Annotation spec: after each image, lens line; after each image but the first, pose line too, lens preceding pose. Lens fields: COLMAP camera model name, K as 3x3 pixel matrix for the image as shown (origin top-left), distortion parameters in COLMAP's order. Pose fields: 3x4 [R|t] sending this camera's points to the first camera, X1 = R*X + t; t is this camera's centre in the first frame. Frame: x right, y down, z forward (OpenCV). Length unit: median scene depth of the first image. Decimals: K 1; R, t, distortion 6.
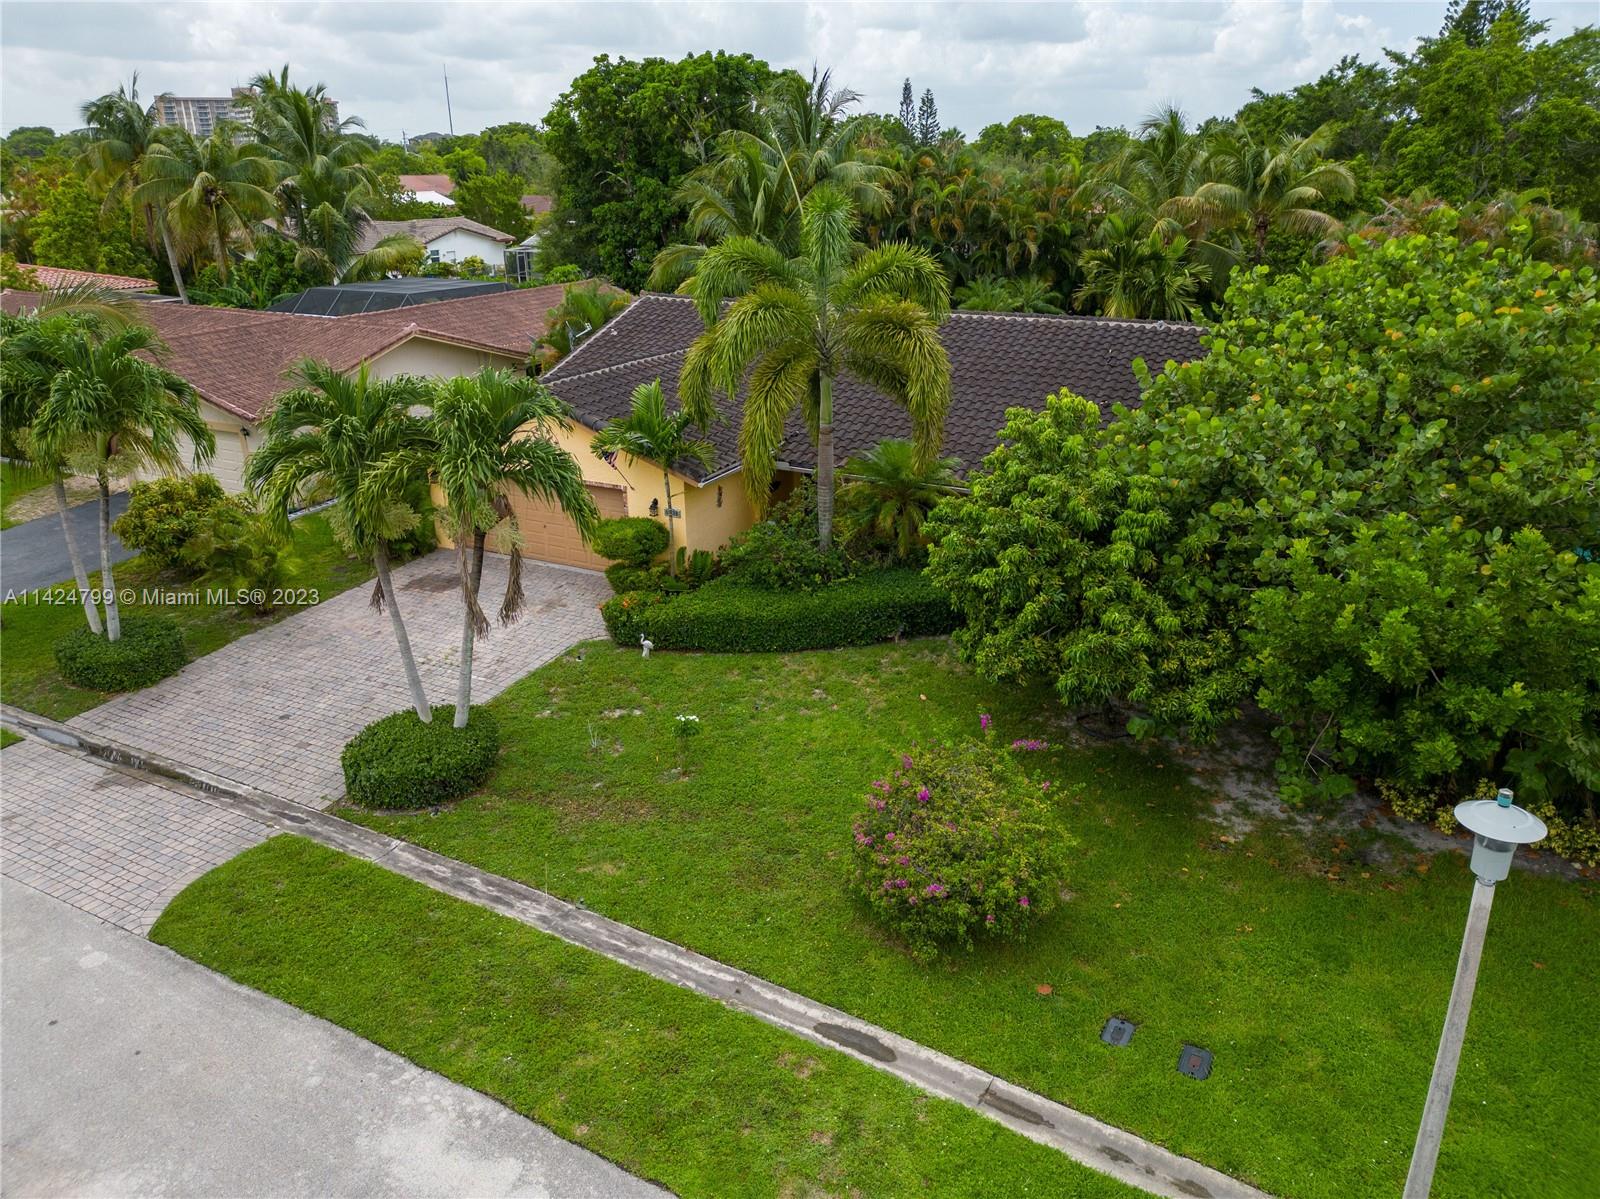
lens RADIAL K [[1142.7, 0, 800.0], [0, 1142.7, 599.5], [0, 0, 1]] dist [0.007250, -0.003025]
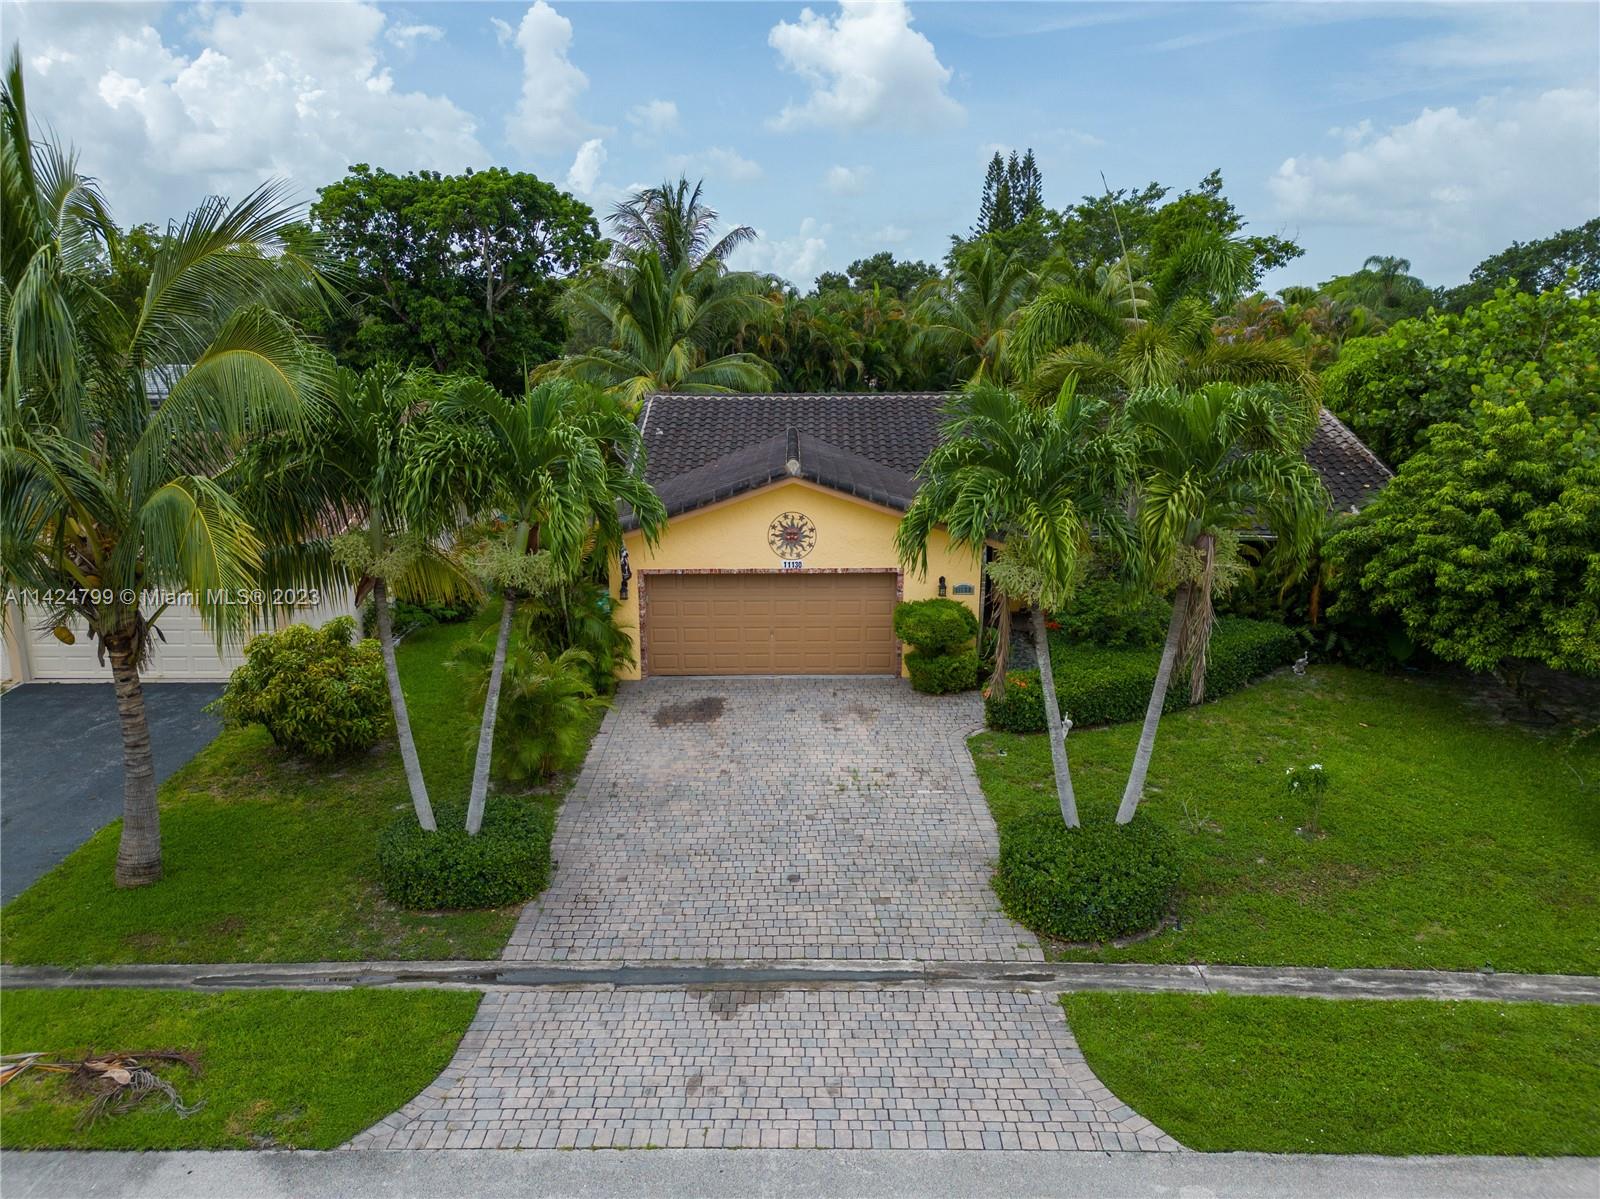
lens RADIAL K [[1142.7, 0, 800.0], [0, 1142.7, 599.5], [0, 0, 1]] dist [0.007250, -0.003025]
pose [[0.892622, -0.098179, 0.439986, -0.968528], [0.158575, 0.982003, -0.102584, 0.001920], [-0.421996, 0.161339, 0.892126, 0.395313]]
